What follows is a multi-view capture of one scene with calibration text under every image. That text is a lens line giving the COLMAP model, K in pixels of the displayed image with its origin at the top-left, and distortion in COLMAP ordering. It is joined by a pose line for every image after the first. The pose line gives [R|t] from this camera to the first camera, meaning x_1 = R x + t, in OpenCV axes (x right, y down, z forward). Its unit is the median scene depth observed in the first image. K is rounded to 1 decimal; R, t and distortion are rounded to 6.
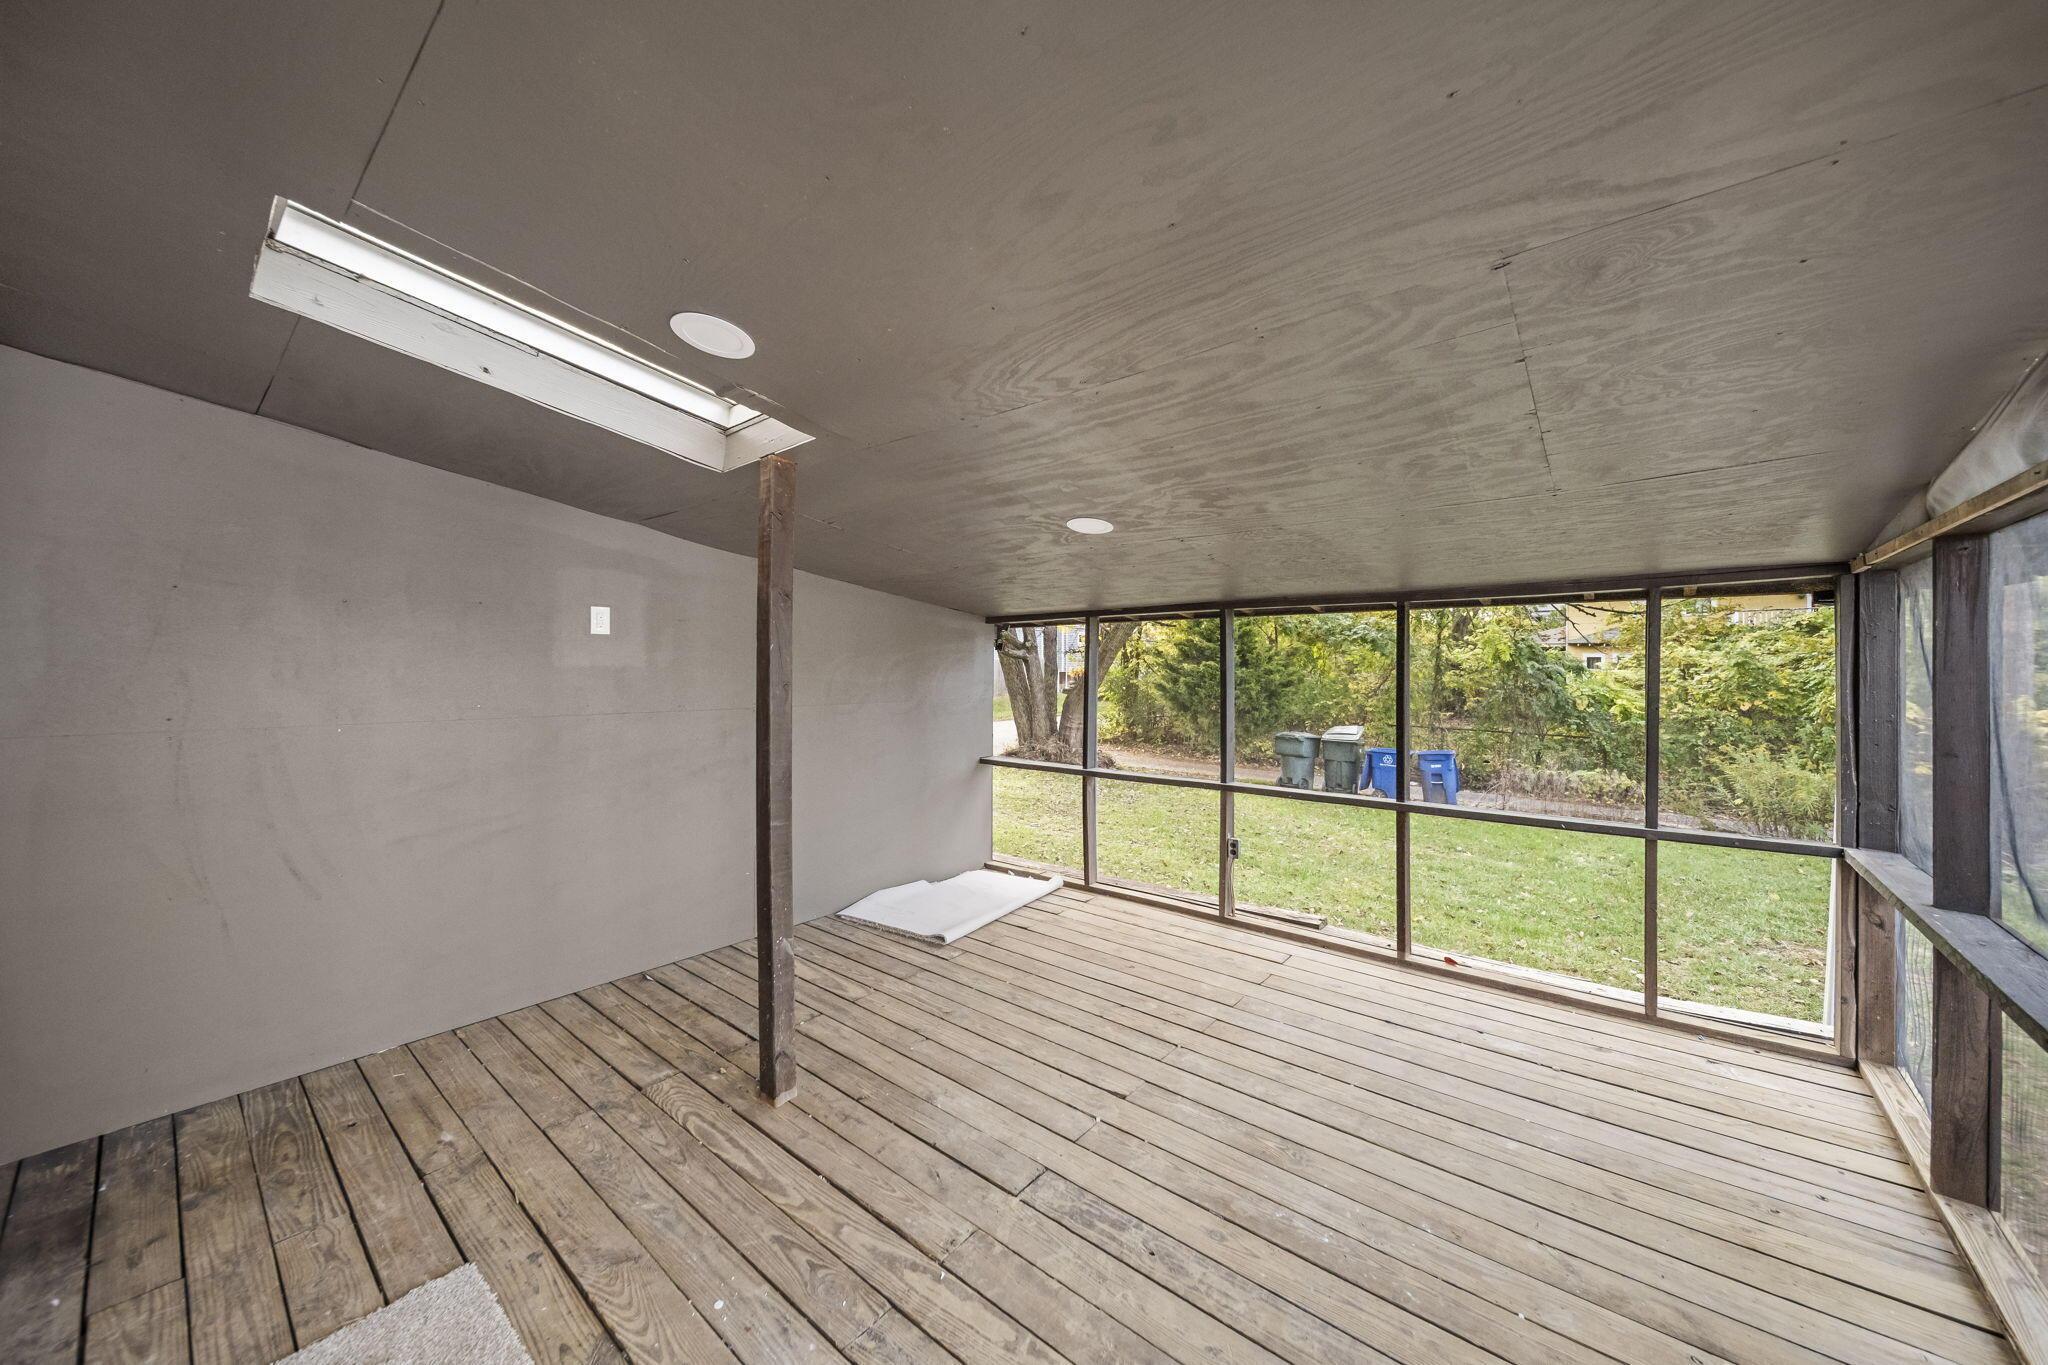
lens RADIAL K [[734.5, 0, 1025.7], [0, 734.5, 655.0], [0, 0, 1]] dist [-0.000918, -0.000021]
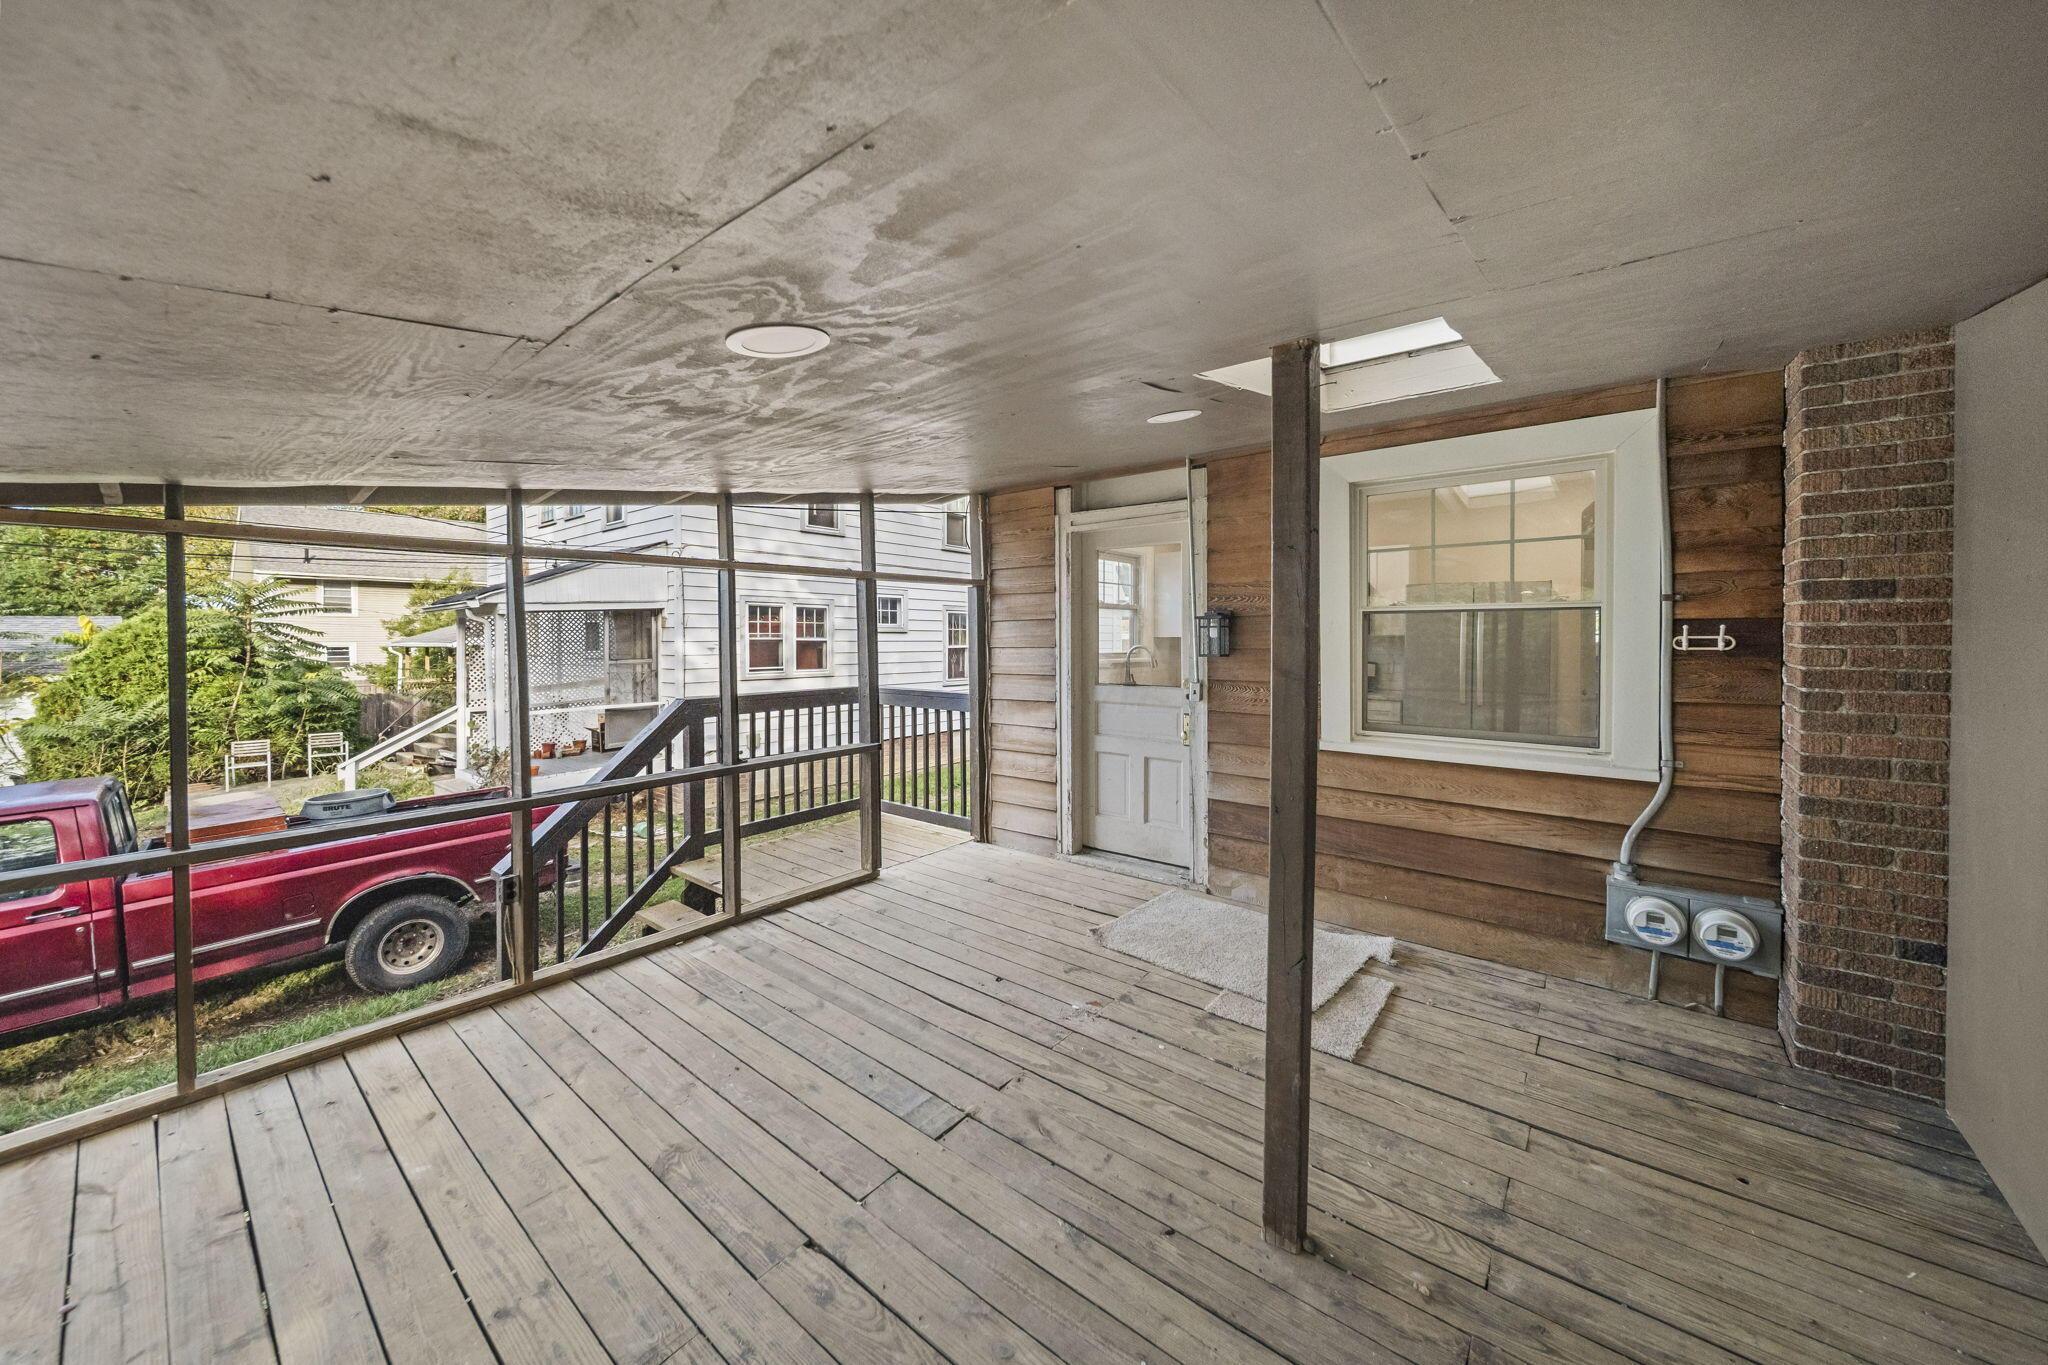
lens RADIAL K [[734.5, 0, 1025.7], [0, 734.5, 655.0], [0, 0, 1]] dist [-0.000918, -0.000021]
pose [[-0.999990, 0.002552, -0.003706, -0.092816], [0.002516, 0.999950, 0.009637, 0.023309], [0.003731, 0.009628, -0.999947, 1.961358]]
